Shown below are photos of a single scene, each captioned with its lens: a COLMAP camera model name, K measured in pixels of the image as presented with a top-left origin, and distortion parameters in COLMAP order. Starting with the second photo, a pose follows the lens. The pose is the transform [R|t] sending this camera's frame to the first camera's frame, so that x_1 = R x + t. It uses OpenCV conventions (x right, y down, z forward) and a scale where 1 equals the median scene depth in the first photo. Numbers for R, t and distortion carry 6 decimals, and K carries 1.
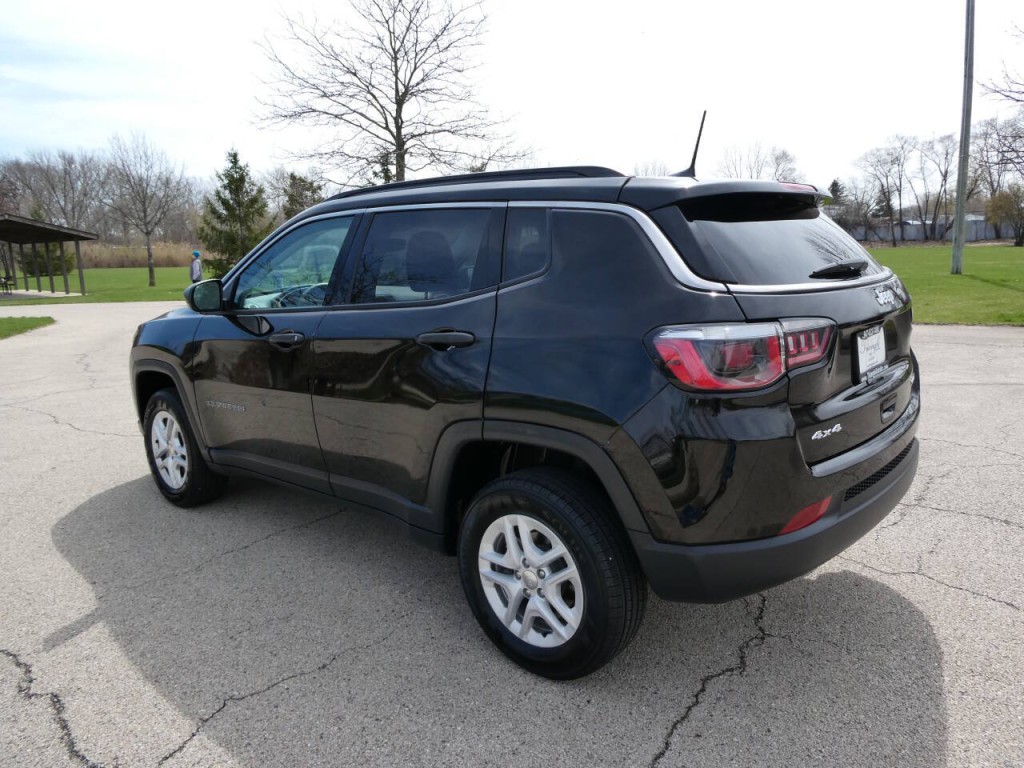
lens RADIAL K [[748.4, 0, 527.2], [0, 748.4, 385.6], [0, 0, 1]] dist [0.045347, -0.004018]
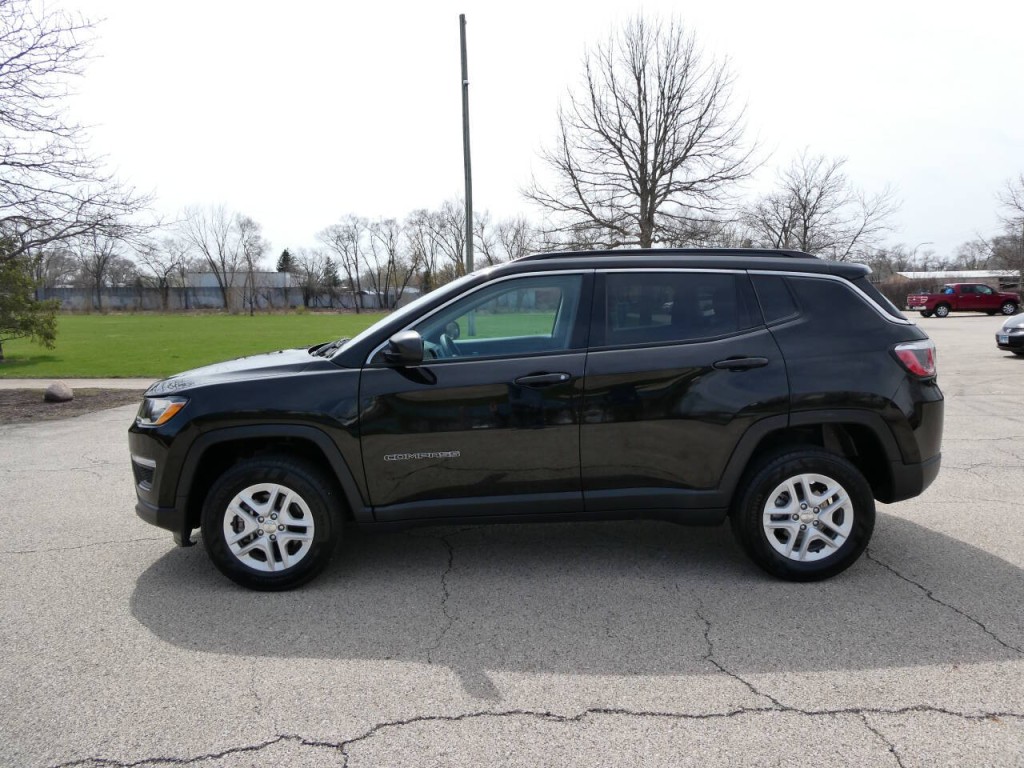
lens RADIAL K [[800.0, 0, 512.0], [0, 800.0, 384.0], [0, 0, 1]] dist [0.072255, -0.001716]
pose [[0.708880, -0.061139, 0.702674, -1.515159], [0.129100, 0.990653, -0.044045, -0.011842], [-0.693413, 0.121938, 0.710147, 0.217397]]
